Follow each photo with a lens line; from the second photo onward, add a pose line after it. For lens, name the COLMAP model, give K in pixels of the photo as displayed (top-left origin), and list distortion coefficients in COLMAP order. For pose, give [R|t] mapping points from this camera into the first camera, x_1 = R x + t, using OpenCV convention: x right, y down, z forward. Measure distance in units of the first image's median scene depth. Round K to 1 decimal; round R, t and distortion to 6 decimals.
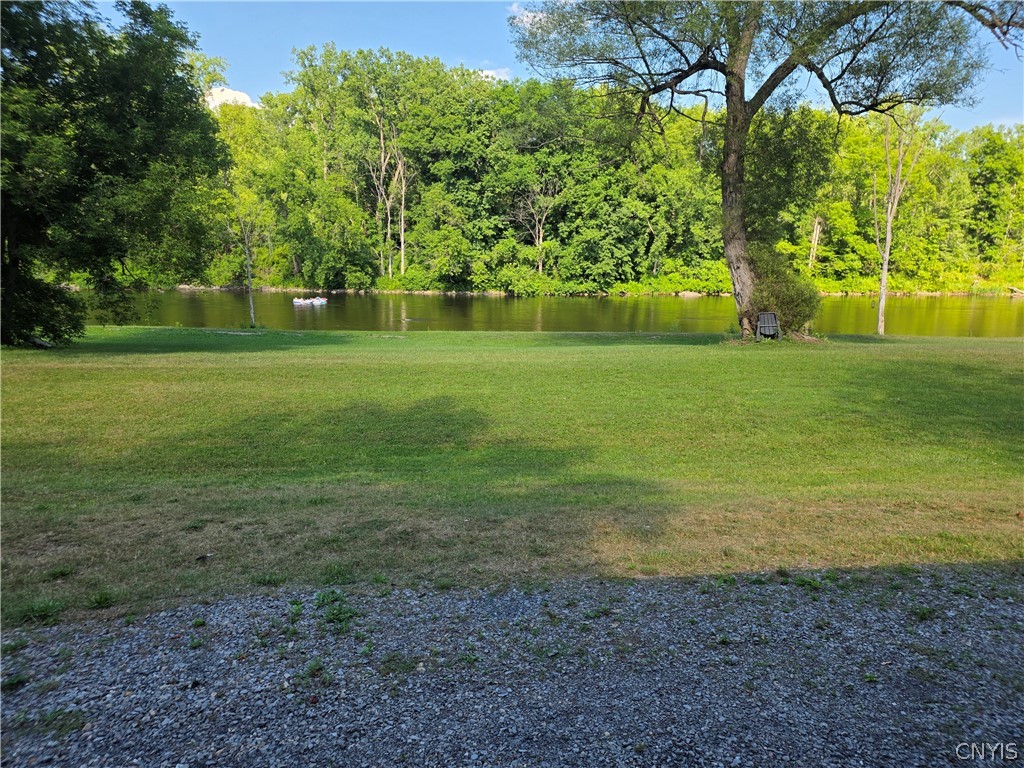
lens RADIAL K [[685.8, 0, 505.9], [0, 685.8, 389.4], [0, 0, 1]] dist [0.089563, -0.084928]
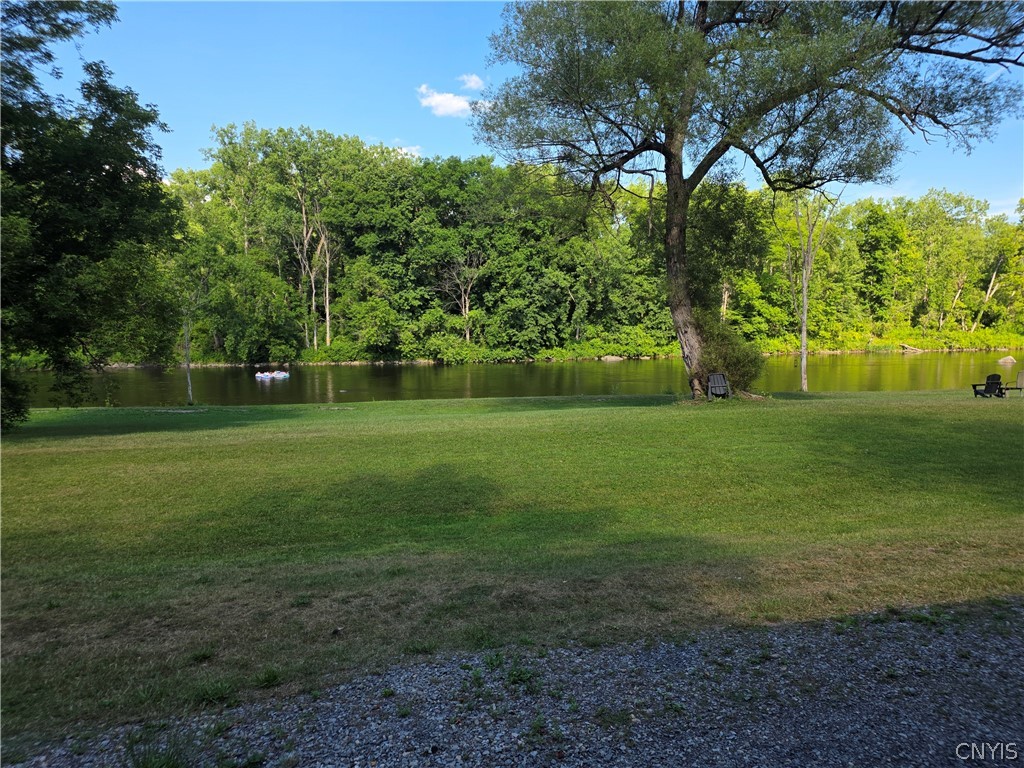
lens RADIAL K [[685.8, 0, 494.1], [0, 685.8, 405.3], [0, 0, 1]] dist [0.089563, -0.084928]
pose [[0.994716, -0.034347, 0.096744, -0.013048], [0.041460, 0.996507, -0.072494, -0.000067], [-0.093916, 0.076122, 0.992666, -0.001736]]
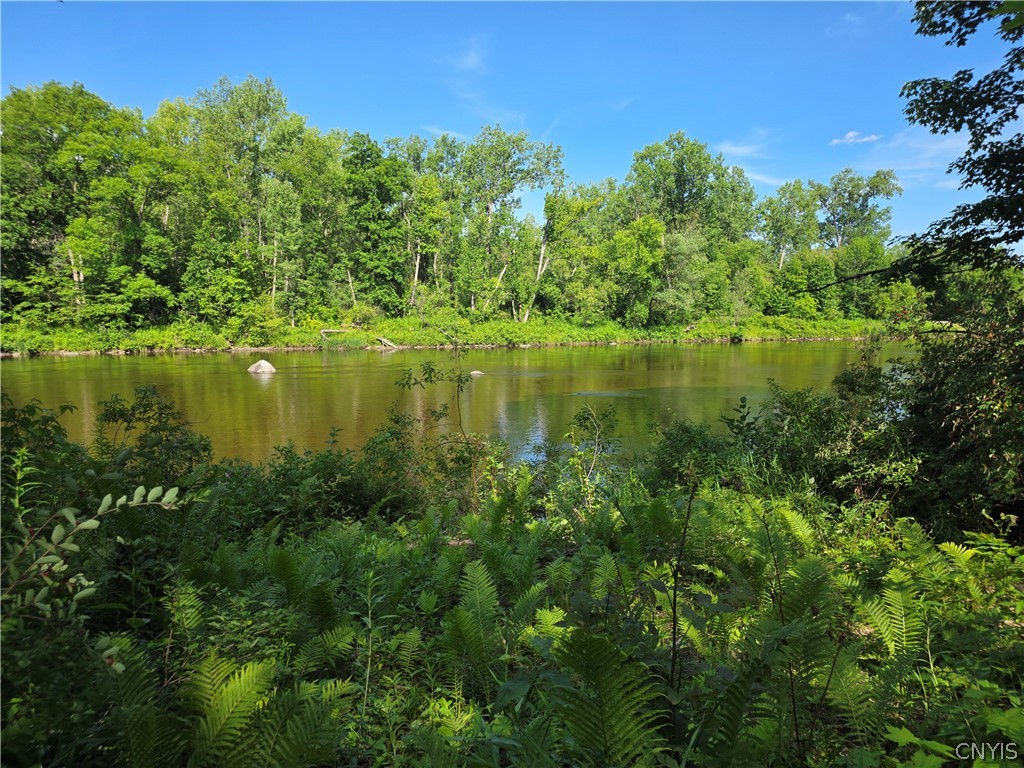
lens RADIAL K [[685.8, 0, 508.4], [0, 685.8, 397.7], [0, 0, 1]] dist [0.089563, -0.084928]
pose [[0.974517, -0.042922, 0.220167, 0.792591], [0.058179, 0.996298, -0.063288, -0.032552], [-0.216635, 0.074484, 0.973407, 0.302640]]
